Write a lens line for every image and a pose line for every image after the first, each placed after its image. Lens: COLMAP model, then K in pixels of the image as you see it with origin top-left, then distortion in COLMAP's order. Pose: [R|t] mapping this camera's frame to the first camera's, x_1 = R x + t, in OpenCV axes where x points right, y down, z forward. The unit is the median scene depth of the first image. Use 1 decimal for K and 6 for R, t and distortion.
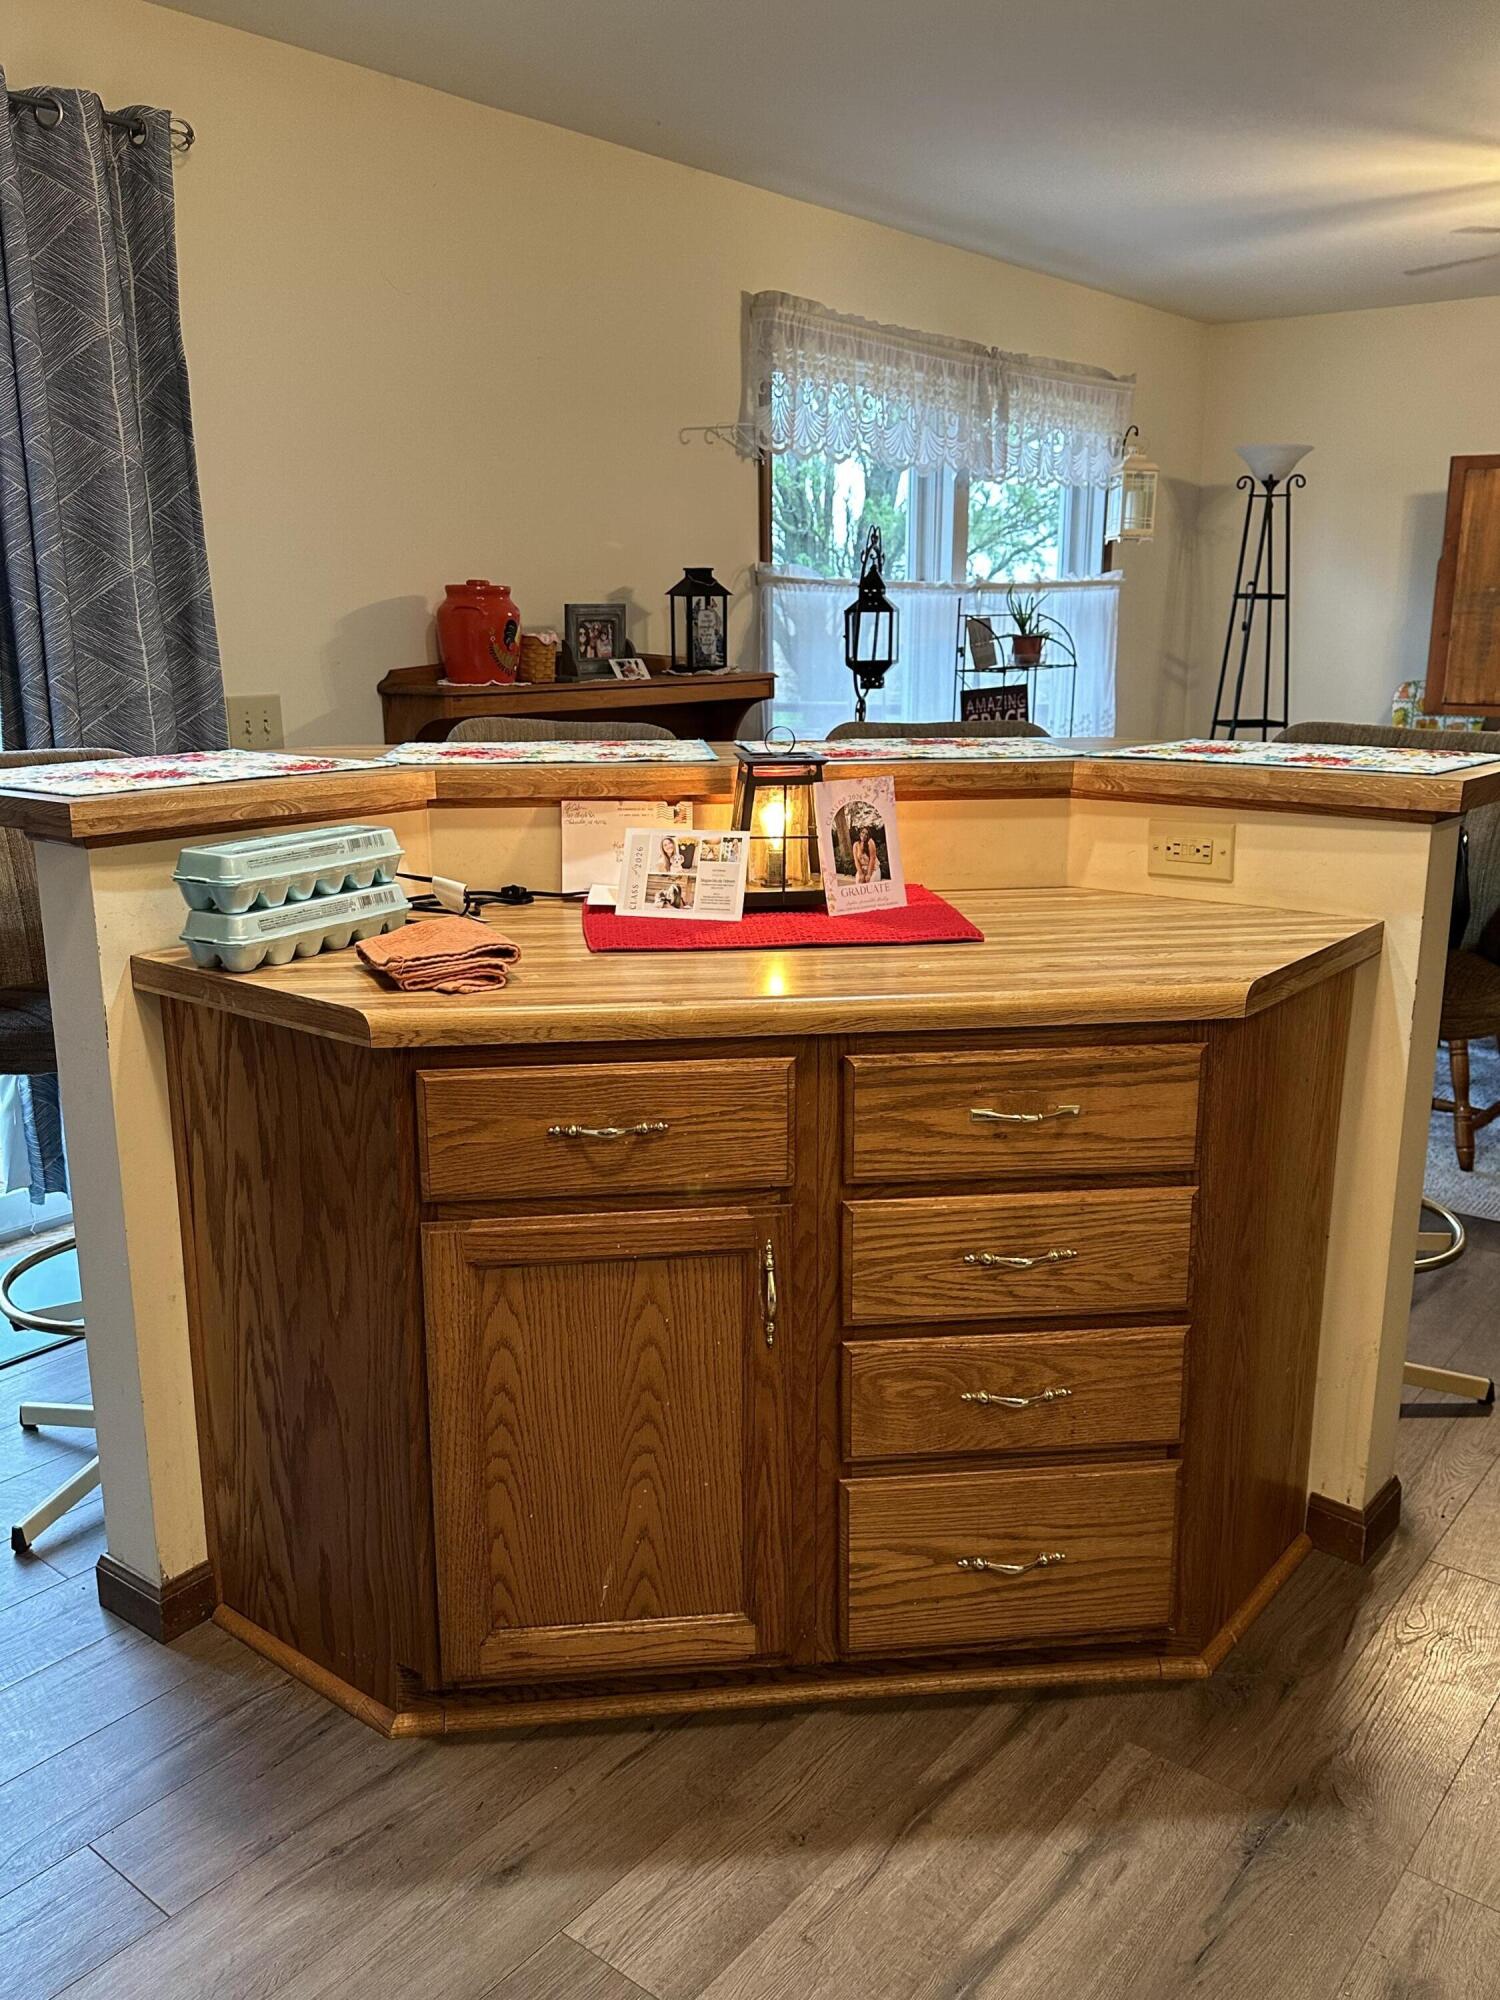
lens RADIAL K [[1605.4, 0, 744.1], [0, 1605.4, 987.8], [0, 0, 1]] dist [0.135995, -0.244694]
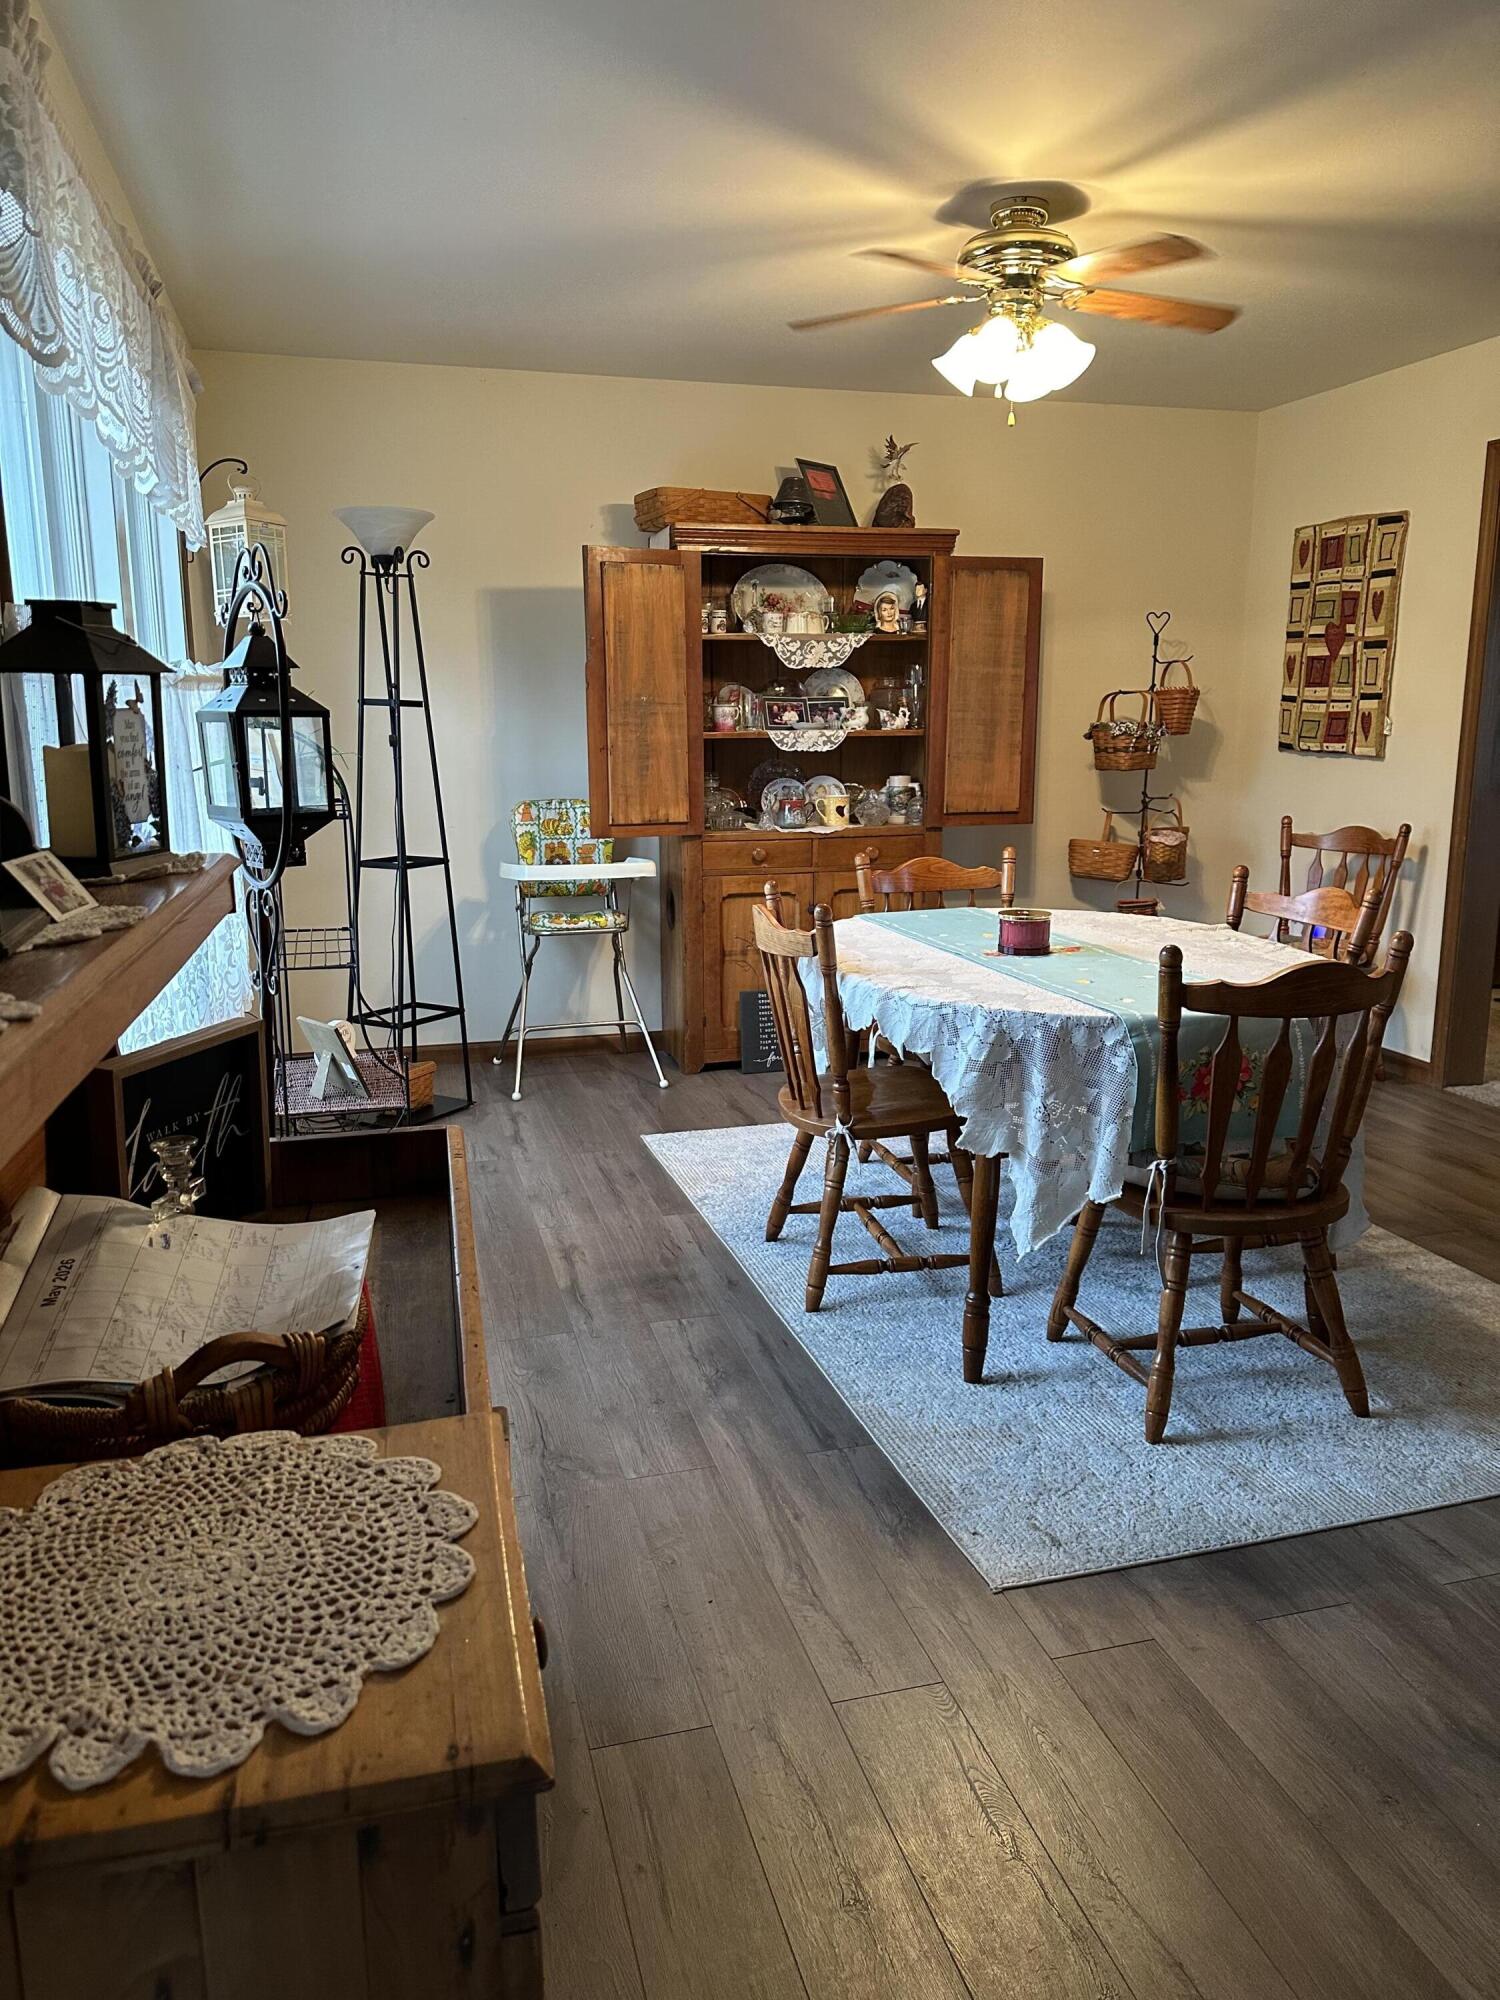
lens RADIAL K [[1402.9, 0, 750.0], [0, 1402.9, 1000.0], [0, 0, 1]] dist [0.004546, -0.000138]
pose [[0.575726, -0.160587, 0.801718, -0.155748], [0.185512, 0.980608, 0.063200, -0.116443], [-0.796320, 0.112342, 0.594352, 0.504100]]
